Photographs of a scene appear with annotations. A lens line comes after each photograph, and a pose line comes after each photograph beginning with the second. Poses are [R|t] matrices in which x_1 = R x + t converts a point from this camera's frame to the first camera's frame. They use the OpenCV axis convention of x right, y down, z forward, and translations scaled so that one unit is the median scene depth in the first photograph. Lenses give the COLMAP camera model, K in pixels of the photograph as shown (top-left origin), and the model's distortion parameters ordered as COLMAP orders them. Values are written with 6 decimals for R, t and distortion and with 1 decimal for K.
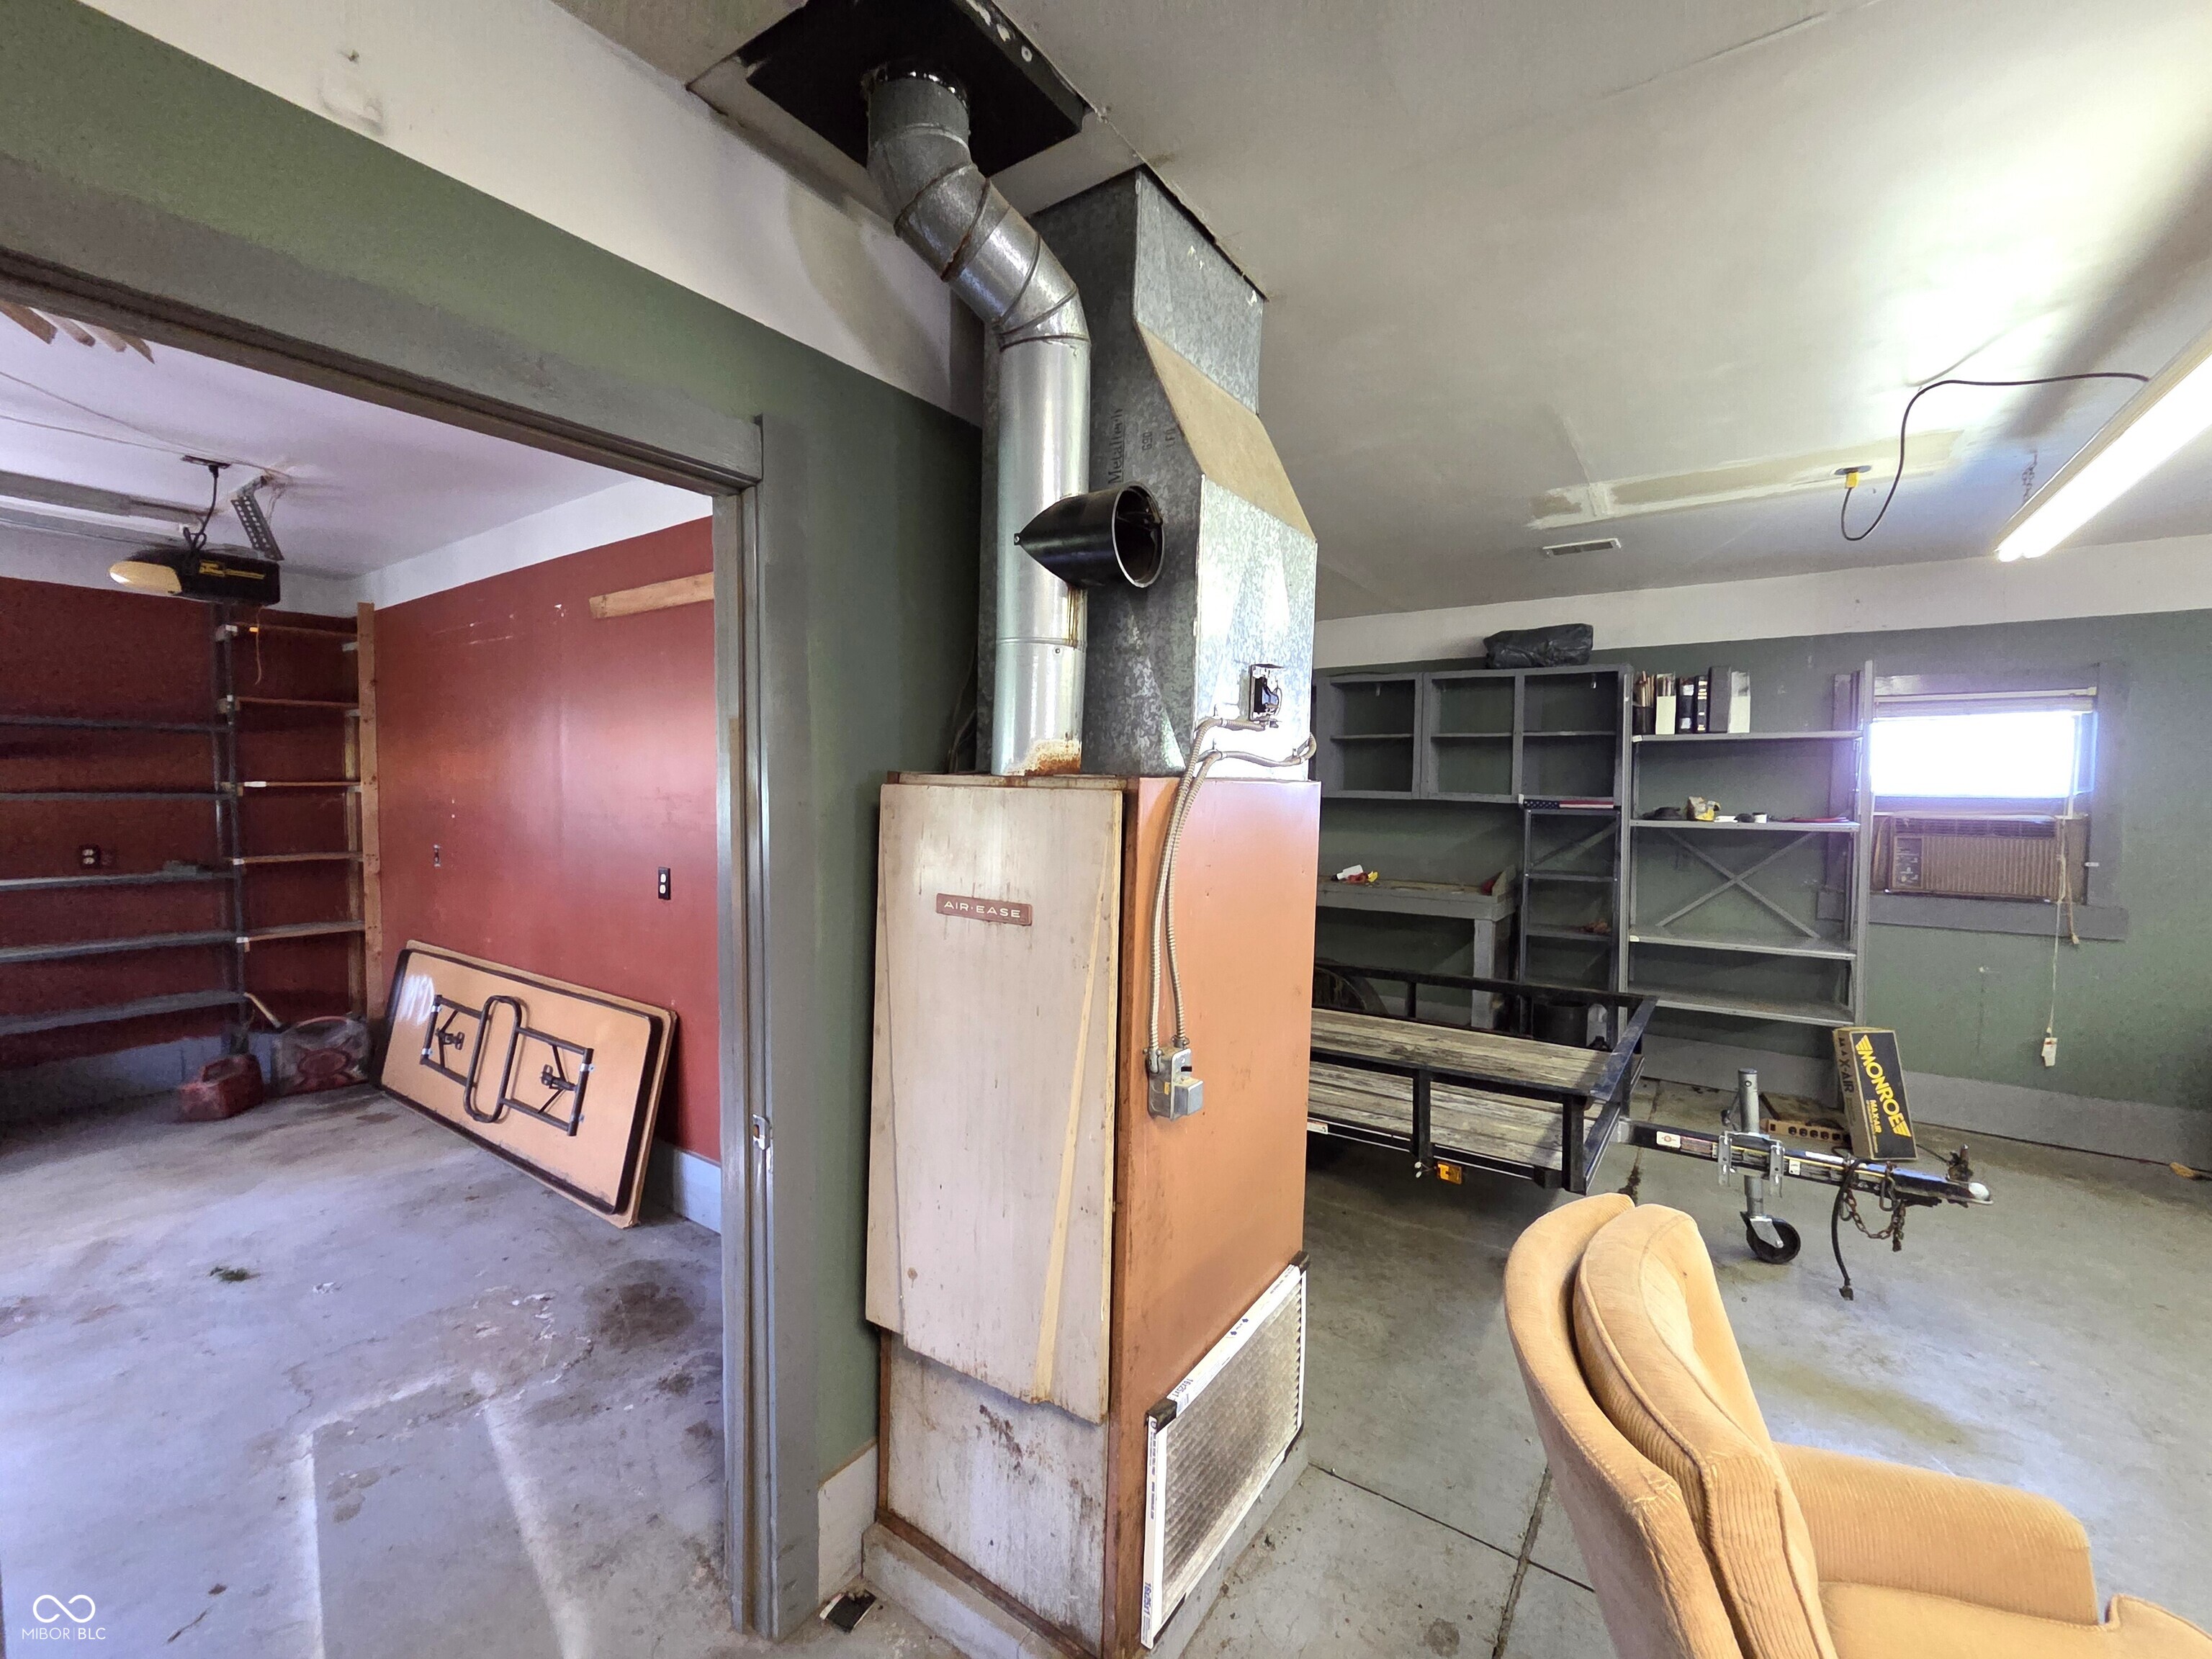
lens RADIAL K [[909.7, 0, 1096.9], [0, 909.7, 823.3], [0, 0, 1]] dist [-0.000456, -0.000707]
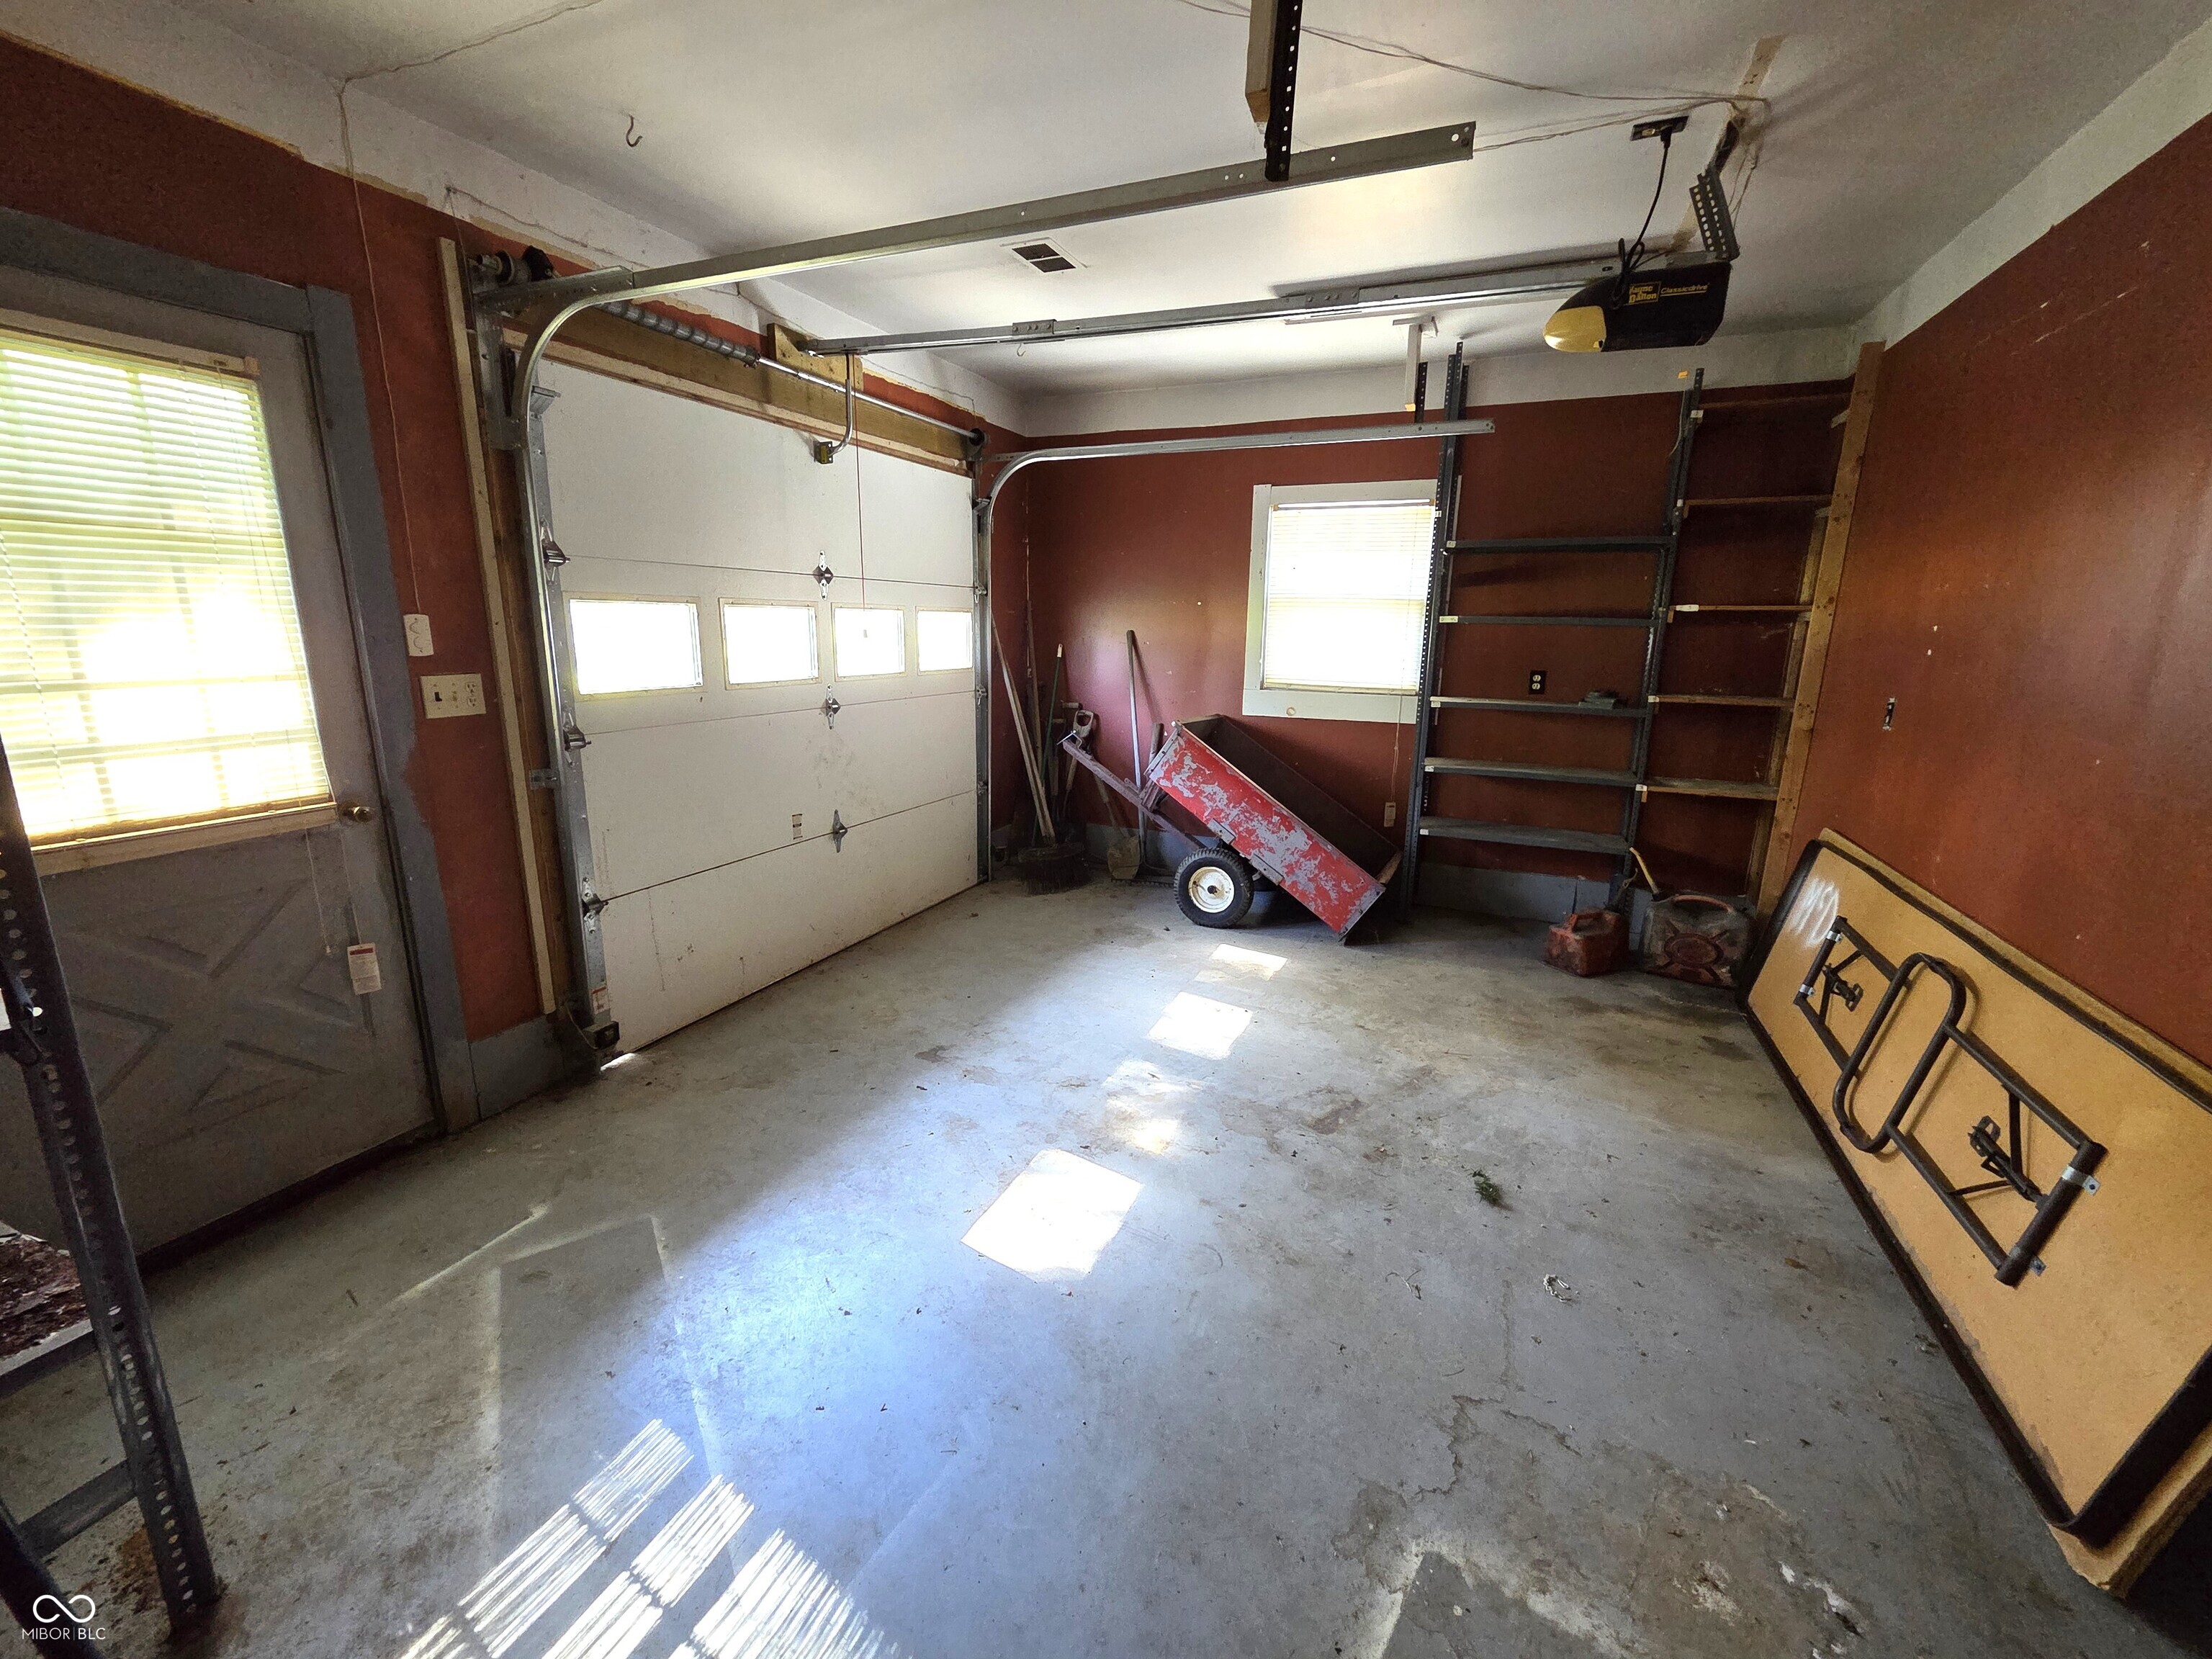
lens RADIAL K [[909.7, 0, 1096.9], [0, 909.7, 823.3], [0, 0, 1]] dist [-0.000456, -0.000707]
pose [[0.193502, 0.211057, -0.958129, -0.196921], [-0.057249, 0.977352, 0.203730, 0.012332], [0.979428, 0.015429, 0.201202, 0.319920]]
